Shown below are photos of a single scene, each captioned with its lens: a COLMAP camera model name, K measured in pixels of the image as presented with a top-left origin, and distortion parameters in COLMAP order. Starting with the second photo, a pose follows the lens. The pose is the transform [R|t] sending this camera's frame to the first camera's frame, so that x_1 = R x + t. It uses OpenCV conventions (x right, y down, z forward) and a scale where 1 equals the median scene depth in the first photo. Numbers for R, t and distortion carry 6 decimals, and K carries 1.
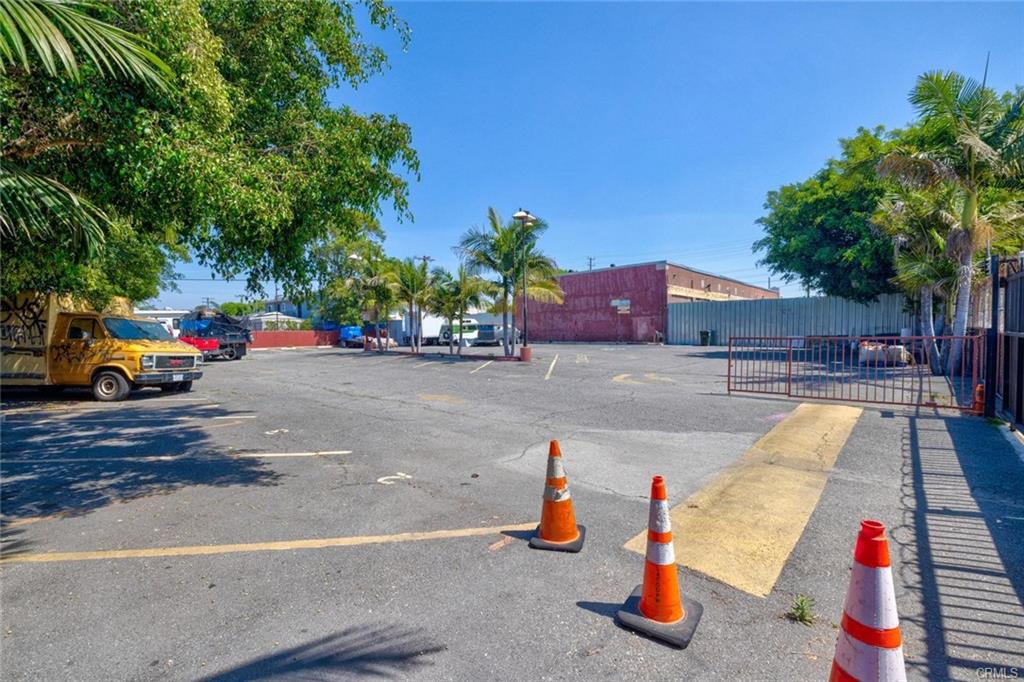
lens RADIAL K [[434.2, 0, 522.7], [0, 434.2, 344.0], [0, 0, 1]] dist [0.001082, -0.000028]
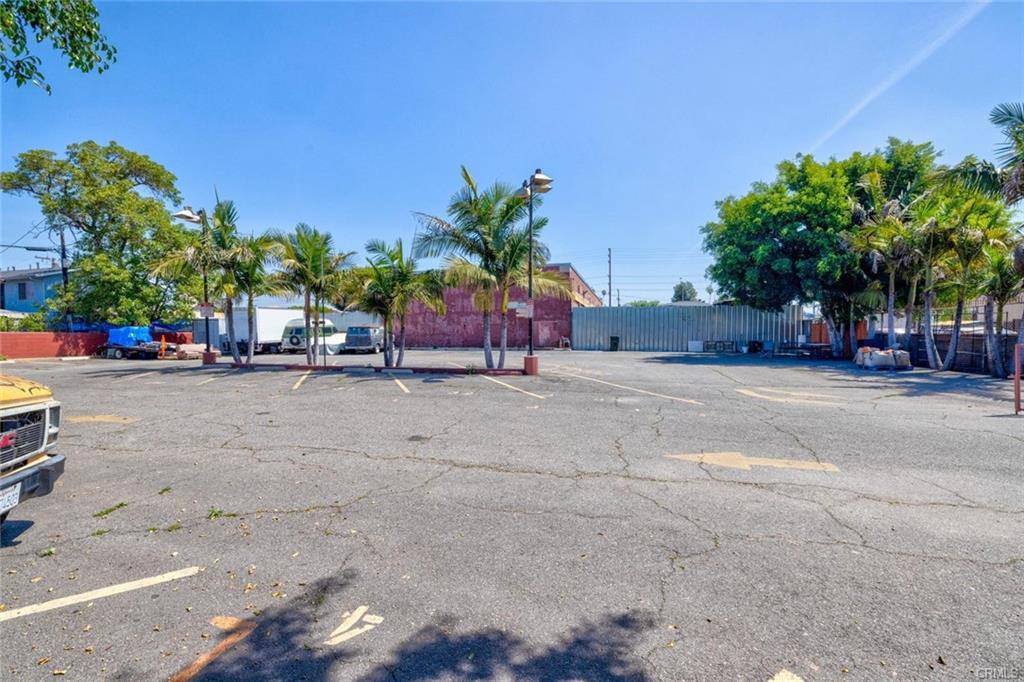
lens RADIAL K [[428.1, 0, 514.0], [0, 428.1, 343.8], [0, 0, 1]] dist [0.000288, 0.000081]
pose [[0.895067, -0.002185, 0.445927, -0.430635], [0.007224, 0.999928, -0.009601, -0.008947], [-0.445874, 0.011815, 0.895018, 0.426024]]
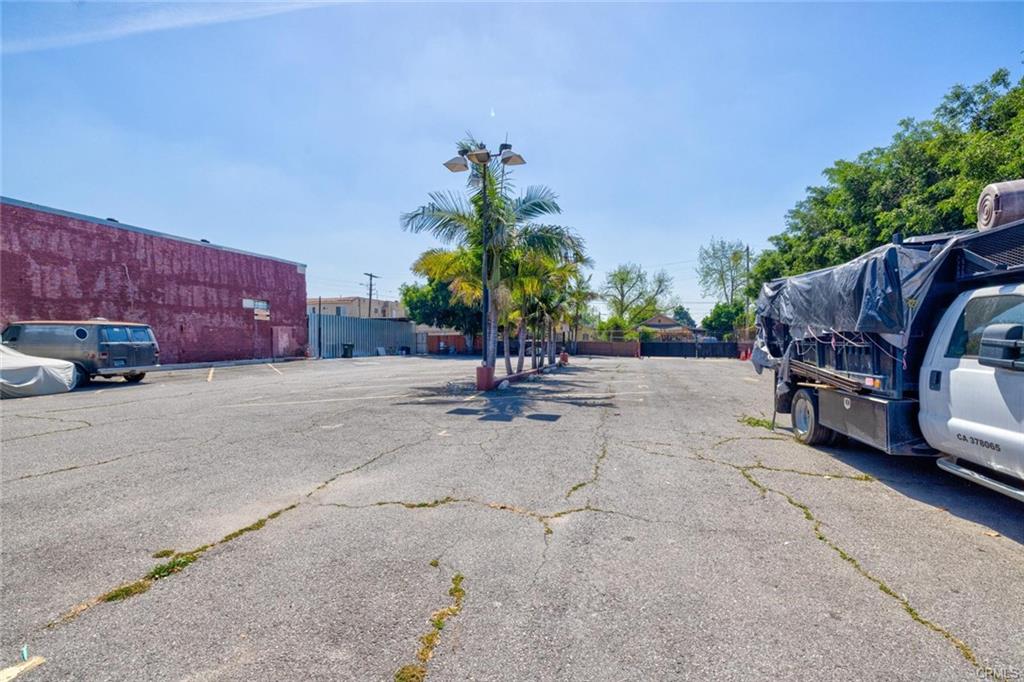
lens RADIAL K [[428.3, 0, 512.6], [0, 428.3, 341.4], [0, 0, 1]] dist [0.002340, 0.000426]
pose [[-0.438838, 0.012953, 0.898473, -1.335561], [0.036615, 0.999323, 0.003477, -0.048020], [-0.897820, 0.034424, -0.439015, 2.101678]]
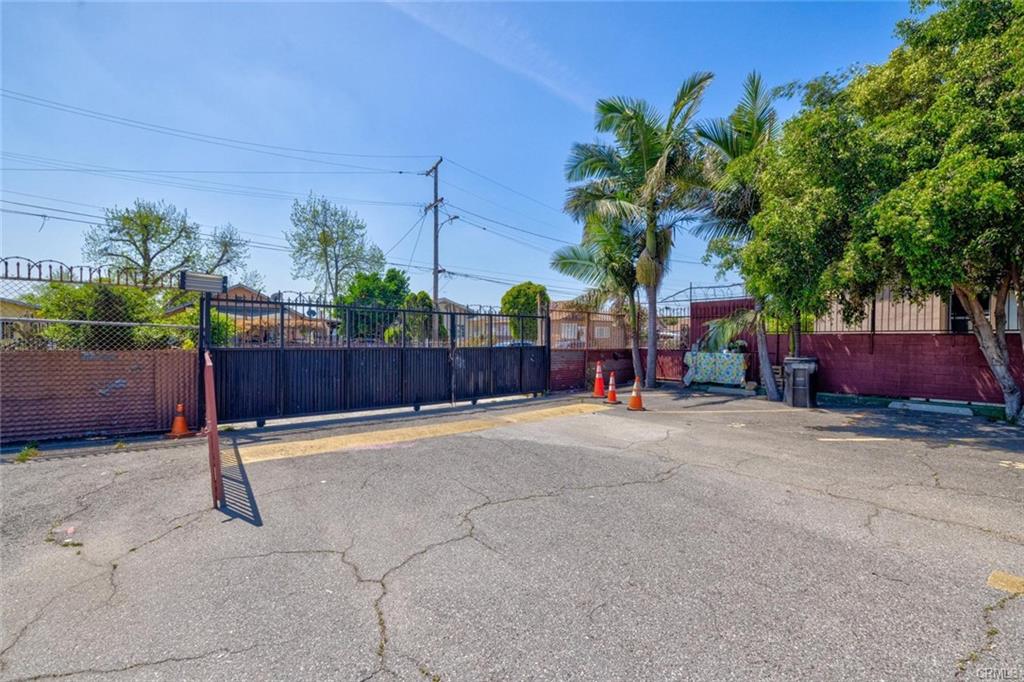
lens RADIAL K [[434.2, 0, 522.7], [0, 434.2, 344.0], [0, 0, 1]] dist [0.001082, -0.000028]
pose [[-0.986529, 0.012052, 0.163141, 0.092354], [0.018324, 0.999148, 0.036993, -0.024392], [-0.162556, 0.039484, -0.985909, 0.814245]]
